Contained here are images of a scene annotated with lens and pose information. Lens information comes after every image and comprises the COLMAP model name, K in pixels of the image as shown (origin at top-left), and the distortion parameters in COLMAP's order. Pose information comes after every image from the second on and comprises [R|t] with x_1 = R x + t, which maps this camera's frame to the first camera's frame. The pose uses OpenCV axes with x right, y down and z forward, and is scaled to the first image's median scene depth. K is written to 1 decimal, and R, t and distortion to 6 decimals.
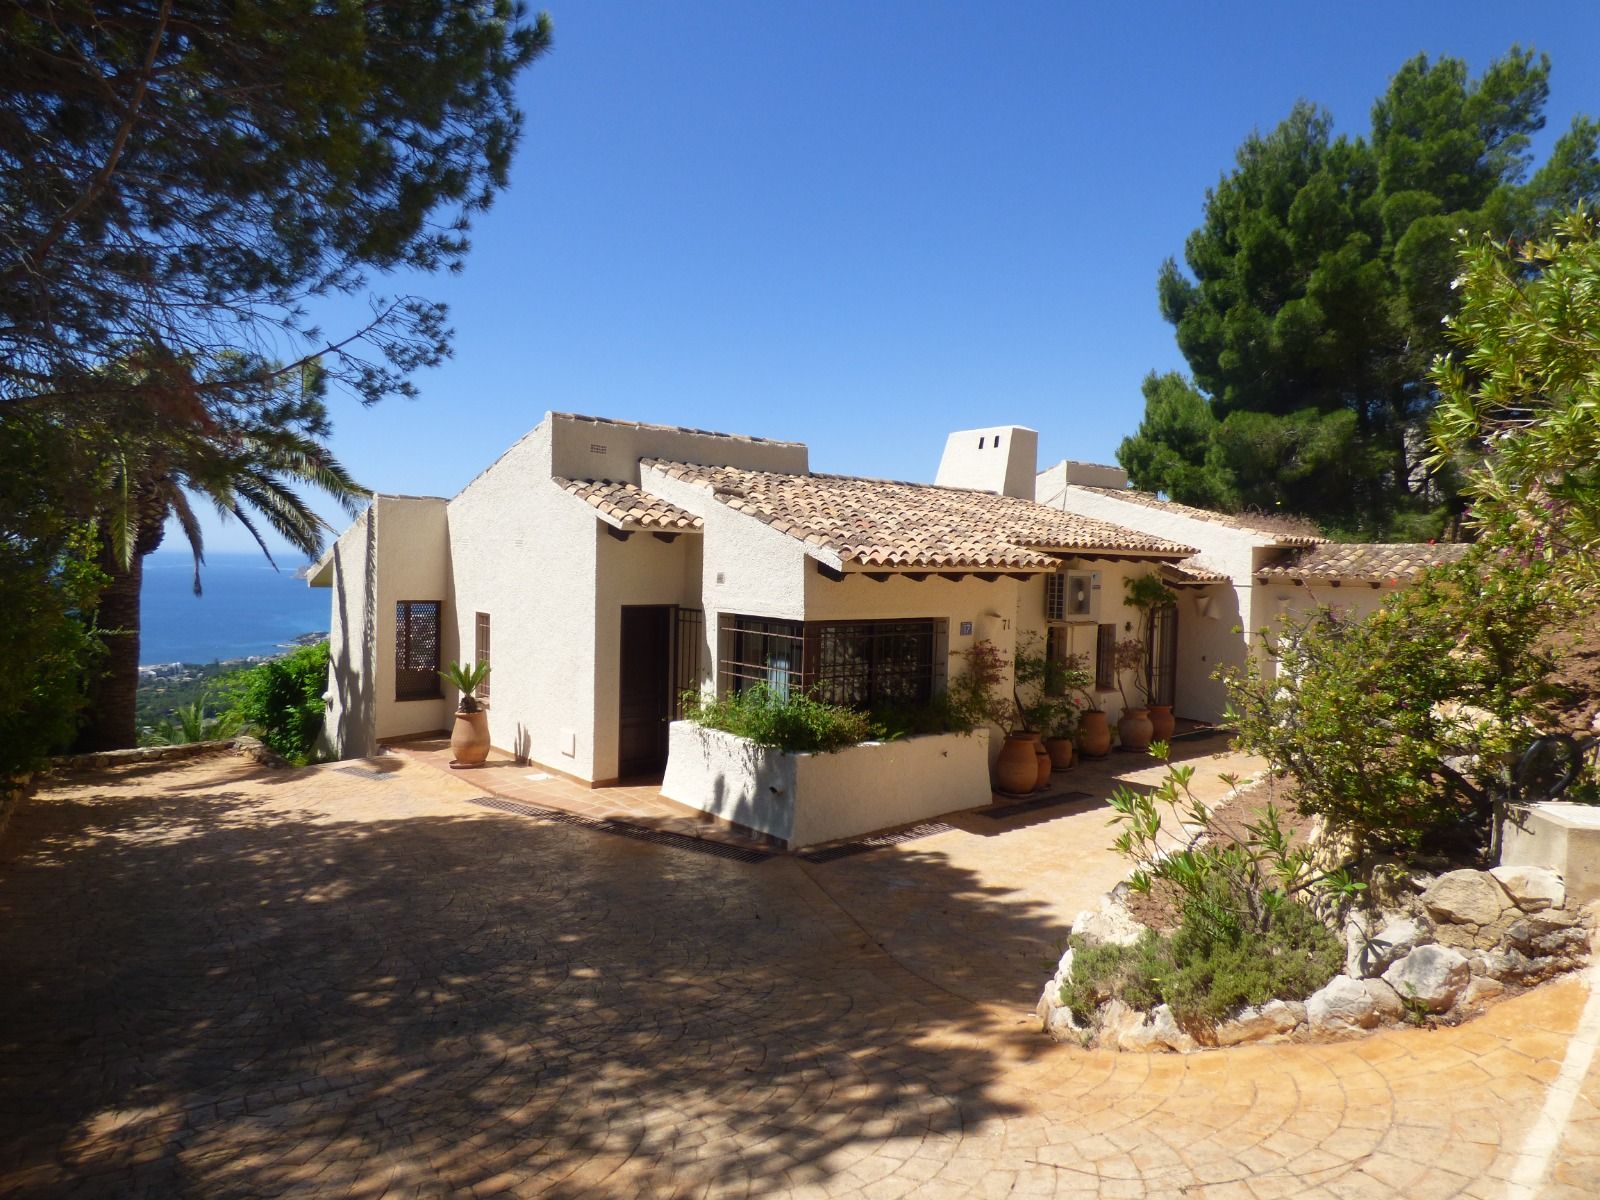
lens RADIAL K [[963.1, 0, 811.3], [0, 963.1, 594.0], [0, 0, 1]] dist [-0.014452, 0.007809]
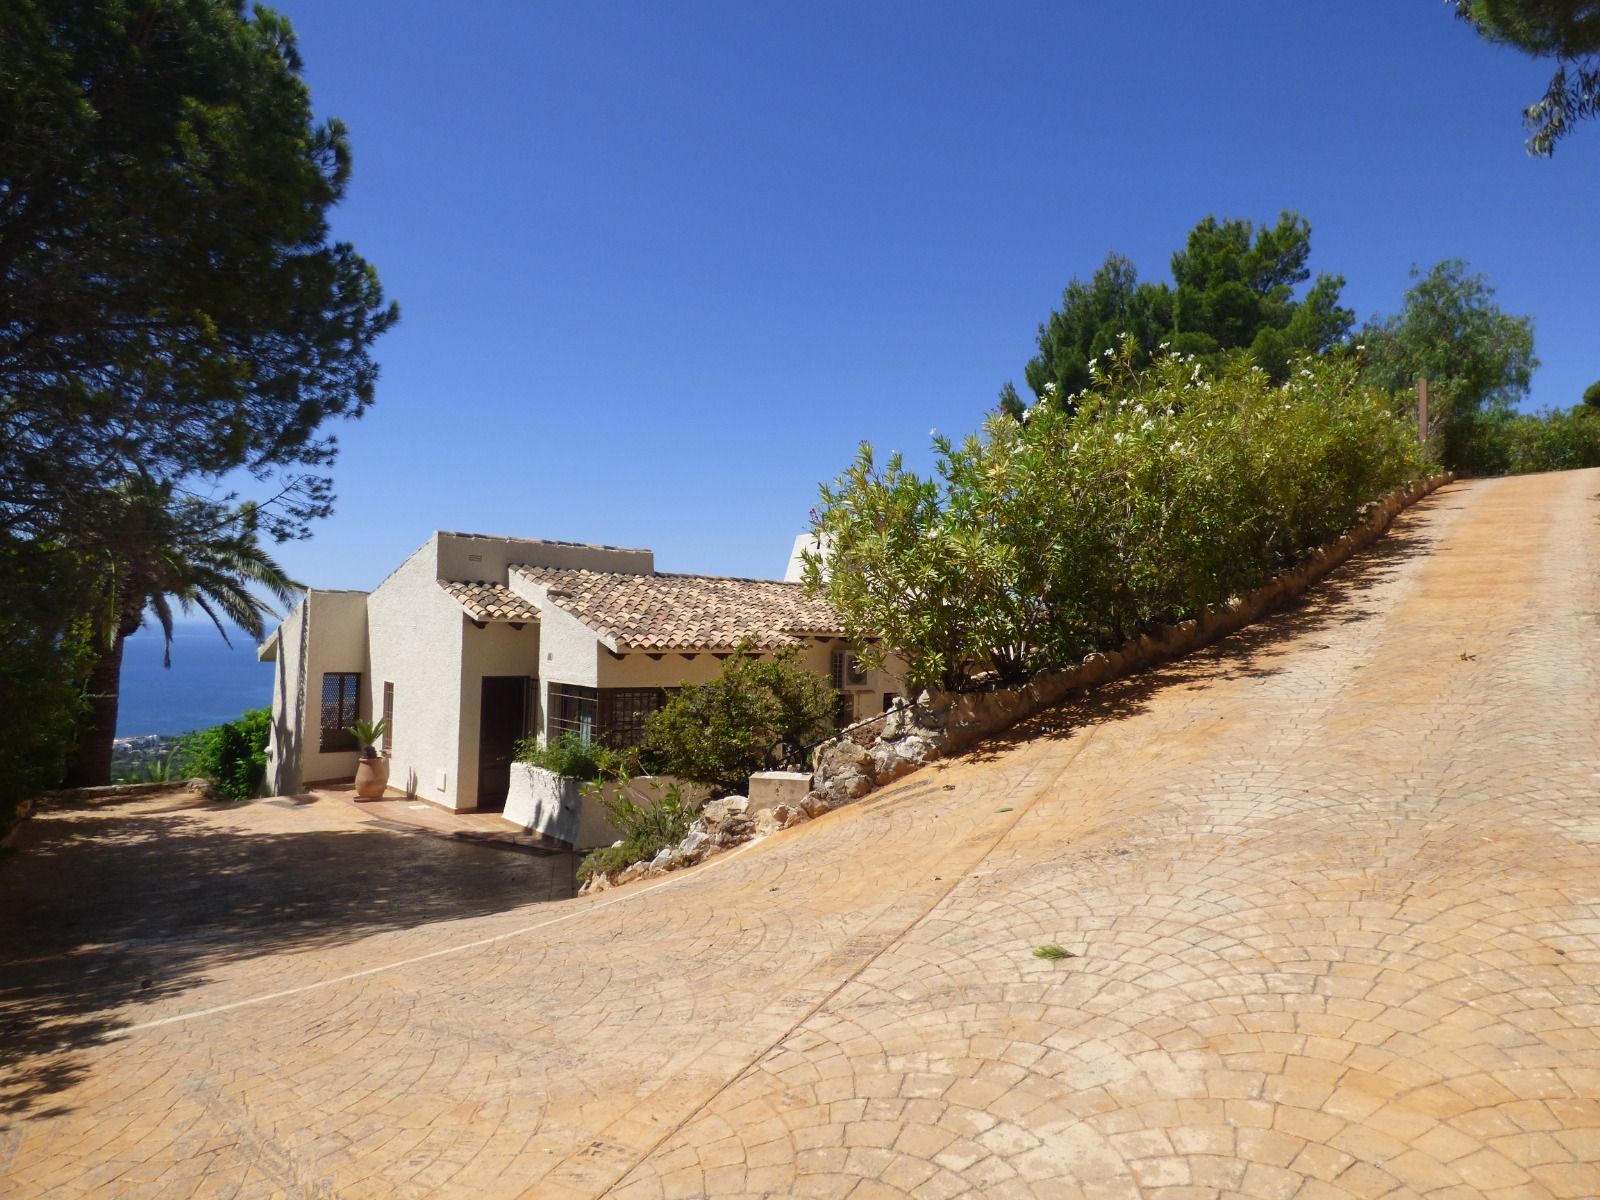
lens RADIAL K [[963.1, 0, 809.1], [0, 963.1, 594.3], [0, 0, 1]] dist [-0.014452, 0.007809]
pose [[0.999933, -0.000166, 0.011552, 0.243831], [0.000992, 0.997433, -0.071599, -0.006178], [-0.011510, 0.071606, 0.997367, -0.348938]]
